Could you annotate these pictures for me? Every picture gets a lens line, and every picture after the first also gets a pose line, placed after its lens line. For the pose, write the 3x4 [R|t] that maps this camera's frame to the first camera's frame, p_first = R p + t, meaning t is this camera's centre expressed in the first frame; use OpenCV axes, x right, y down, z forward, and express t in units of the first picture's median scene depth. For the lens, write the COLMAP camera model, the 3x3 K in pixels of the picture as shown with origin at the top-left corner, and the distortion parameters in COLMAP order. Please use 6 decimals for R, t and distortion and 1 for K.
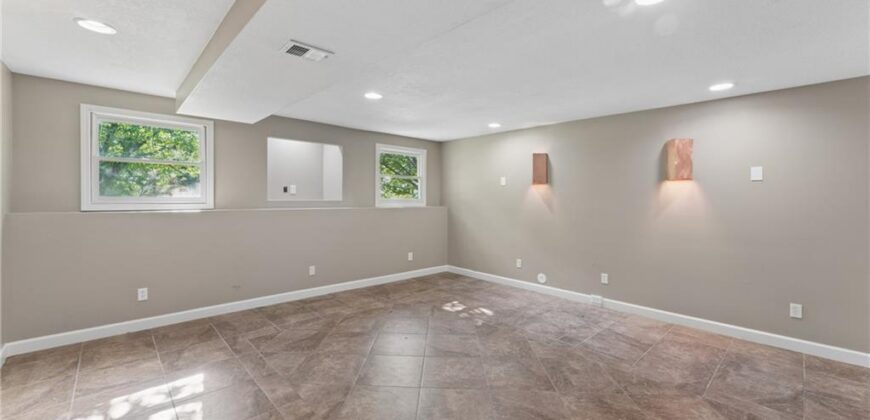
lens RADIAL K [[350.0, 0, 433.4], [0, 350.0, 210.6], [0, 0, 1]] dist [0.000263, 0.000060]
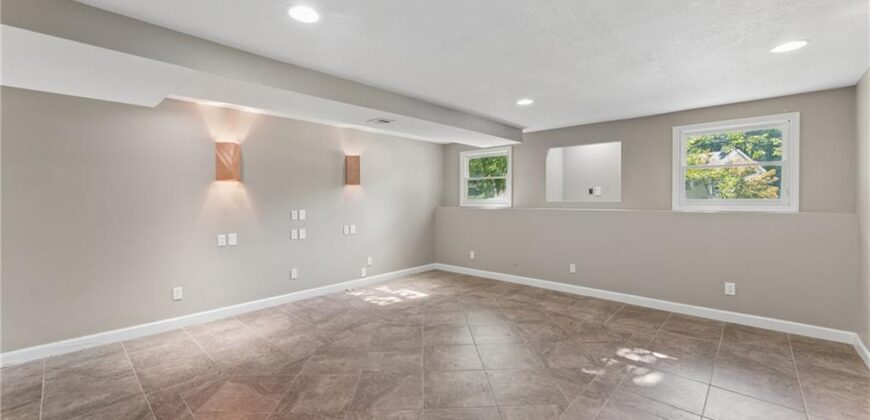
lens RADIAL K [[350.0, 0, 433.4], [0, 350.0, 210.6], [0, 0, 1]] dist [0.000263, 0.000060]
pose [[0.069194, 0.024644, -0.997299, 0.774699], [-0.032559, 0.999218, 0.022432, -0.012972], [0.997072, 0.030919, 0.069942, 0.586217]]
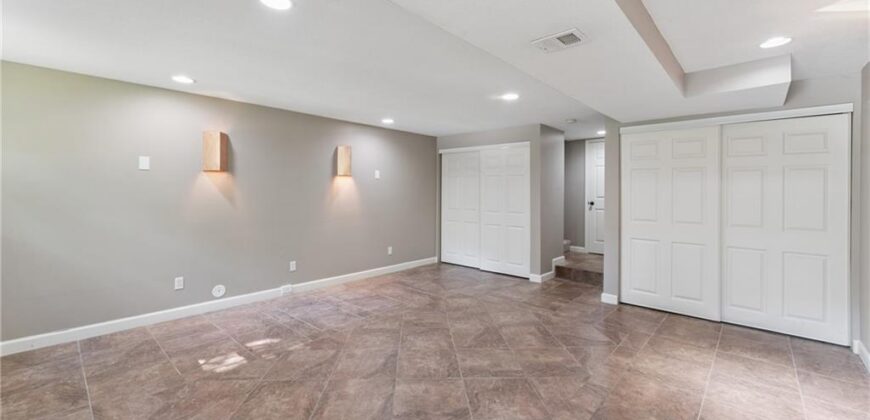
lens RADIAL K [[356.4, 0, 434.6], [0, 356.4, 192.3], [0, 0, 1]] dist [0.000676, 0.000061]
pose [[-0.085453, -0.014579, 0.996236, -0.663289], [0.030536, 0.999385, 0.017245, -0.035217], [-0.995874, 0.031895, -0.084955, 0.722629]]
